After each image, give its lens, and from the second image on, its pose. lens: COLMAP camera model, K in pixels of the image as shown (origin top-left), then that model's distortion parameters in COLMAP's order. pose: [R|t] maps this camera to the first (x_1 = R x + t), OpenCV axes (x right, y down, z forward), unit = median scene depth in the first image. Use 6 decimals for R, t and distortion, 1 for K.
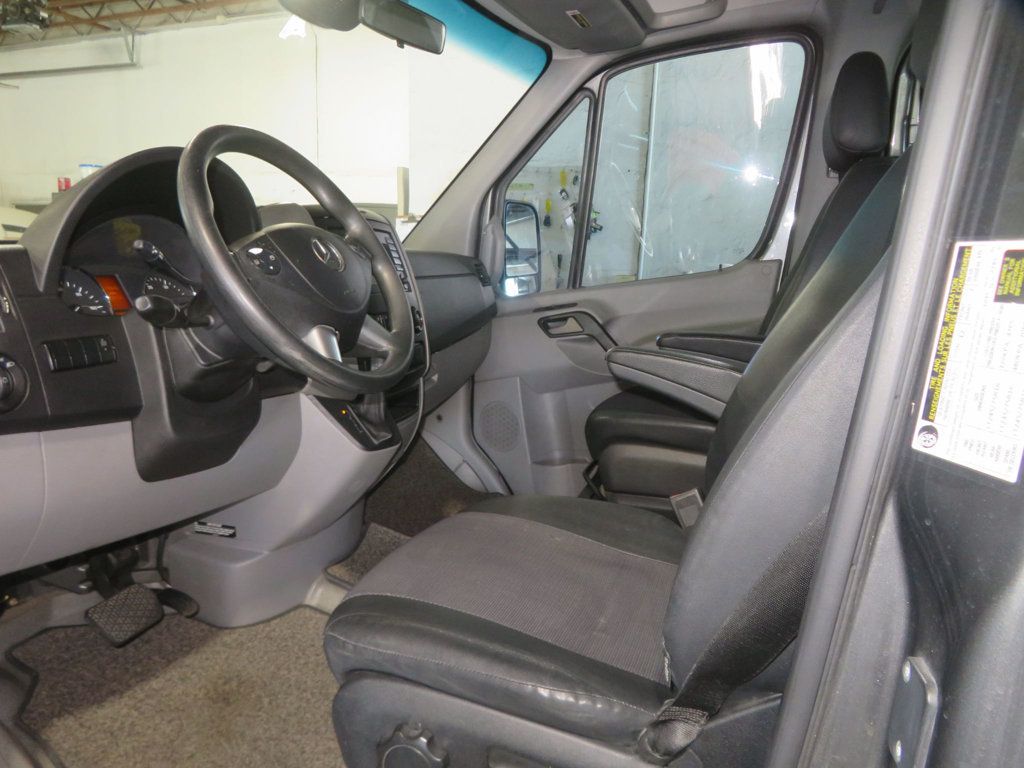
lens RADIAL K [[737.2, 0, 523.9], [0, 737.2, 379.5], [0, 0, 1]] dist [0.004294, -0.009378]
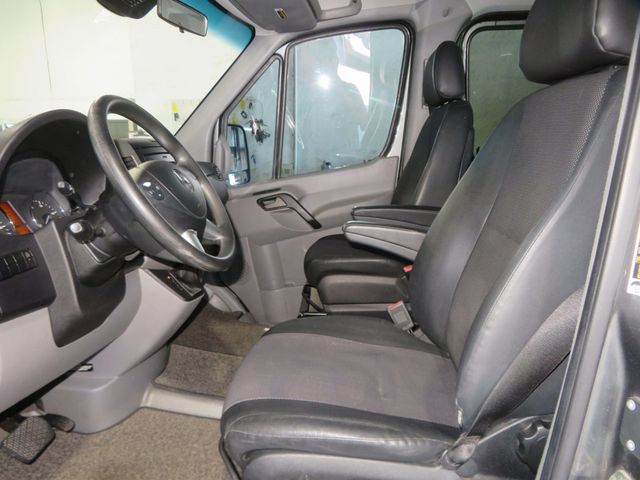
lens RADIAL K [[458.8, 0, 326.7], [0, 458.8, 236.3], [0, 0, 1]] dist [-0.006085, 0.004981]
pose [[0.963438, -0.088630, 0.252847, -0.152046], [0.082182, 0.995968, 0.035971, -0.043967], [-0.255016, -0.013876, 0.966837, 0.012835]]
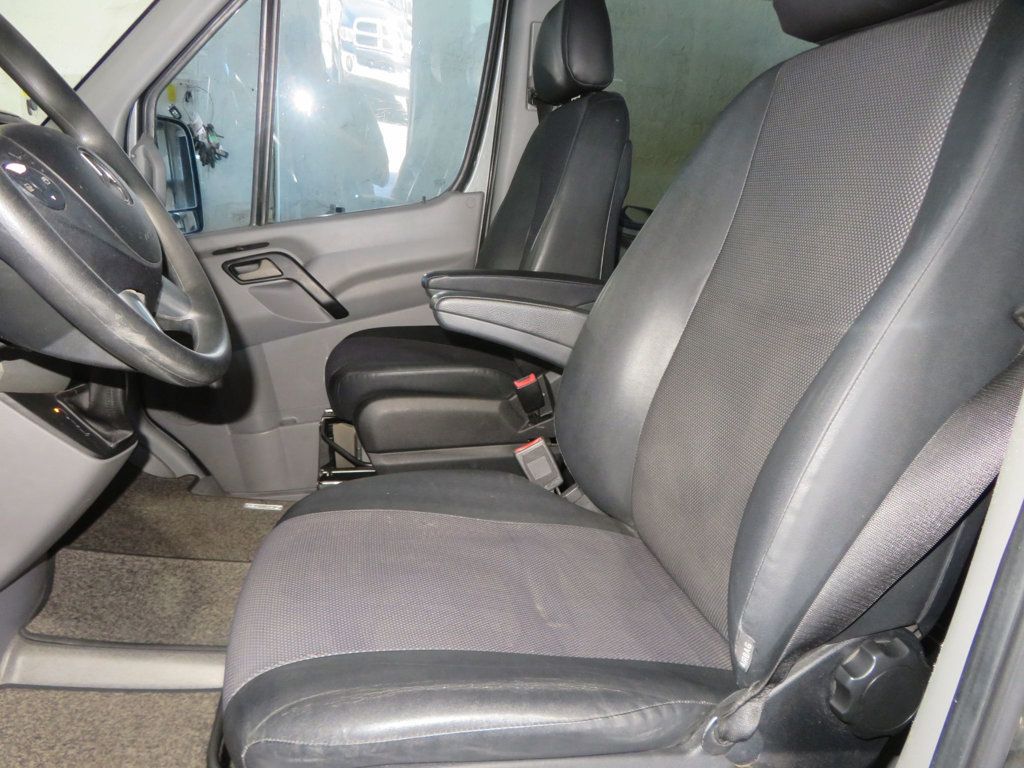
lens RADIAL K [[737.2, 0, 523.9], [0, 737.2, 379.5], [0, 0, 1]] dist [0.004294, -0.009378]
pose [[0.860155, -0.121445, 0.495363, -0.192125], [0.078061, 0.991142, 0.107446, -0.023419], [-0.504024, -0.053751, 0.862015, 0.165488]]
